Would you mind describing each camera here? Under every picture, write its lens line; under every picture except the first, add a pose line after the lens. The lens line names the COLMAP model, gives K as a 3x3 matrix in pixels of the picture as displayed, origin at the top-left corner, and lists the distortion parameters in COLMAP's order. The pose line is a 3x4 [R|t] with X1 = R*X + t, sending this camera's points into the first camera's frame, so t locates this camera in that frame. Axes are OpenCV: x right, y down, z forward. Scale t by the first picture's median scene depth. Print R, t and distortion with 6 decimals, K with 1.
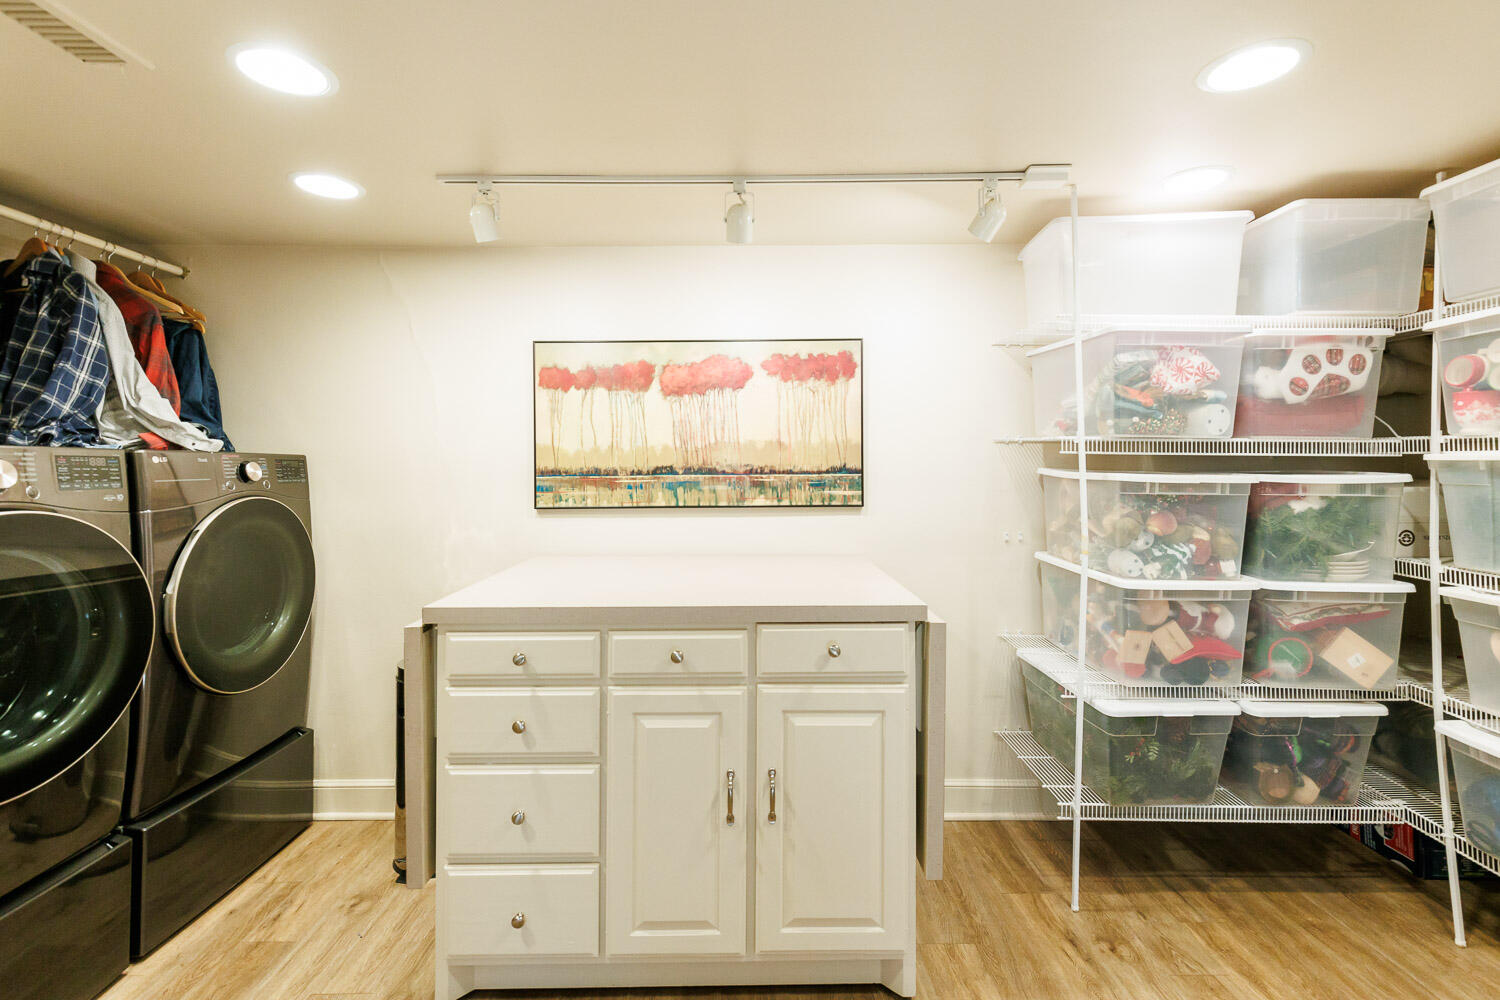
lens RADIAL K [[684.2, 0, 749.9], [0, 684.2, 469.1], [0, 0, 1]] dist [0.002609, 0.000266]
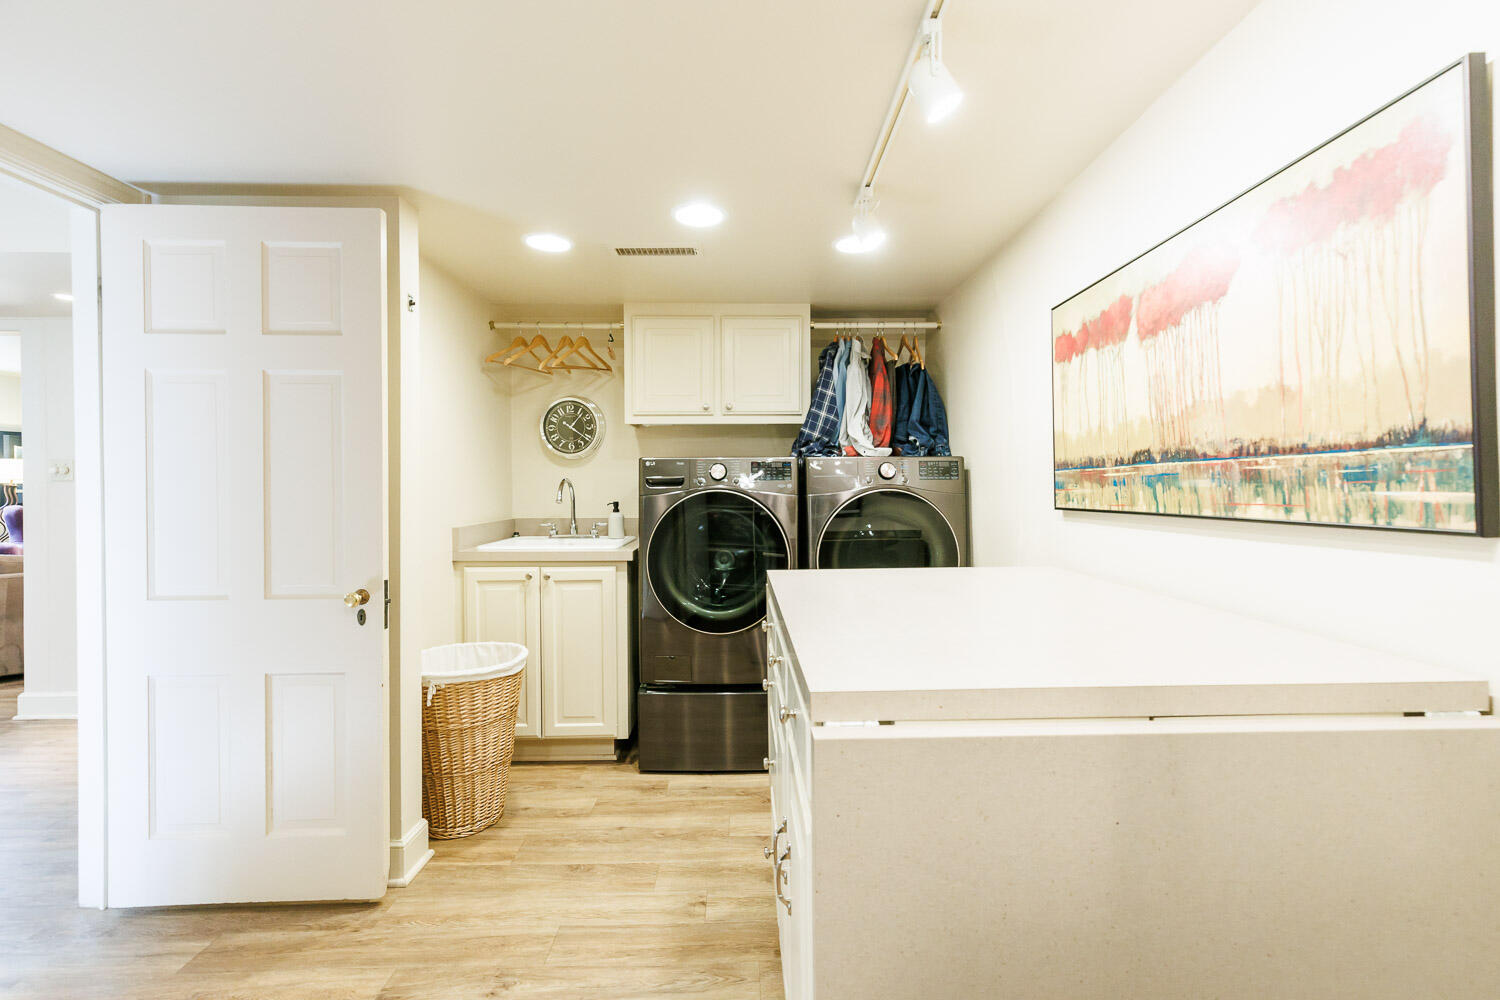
lens RADIAL K [[672.9, 0, 750.6], [0, 672.9, 504.1], [0, 0, 1]] dist [0.005152, -0.000169]
pose [[0.007417, 0.028758, -0.999559, 0.508333], [0.004273, 0.999576, 0.028790, 0.026421], [0.999963, -0.004485, 0.007291, 0.626082]]
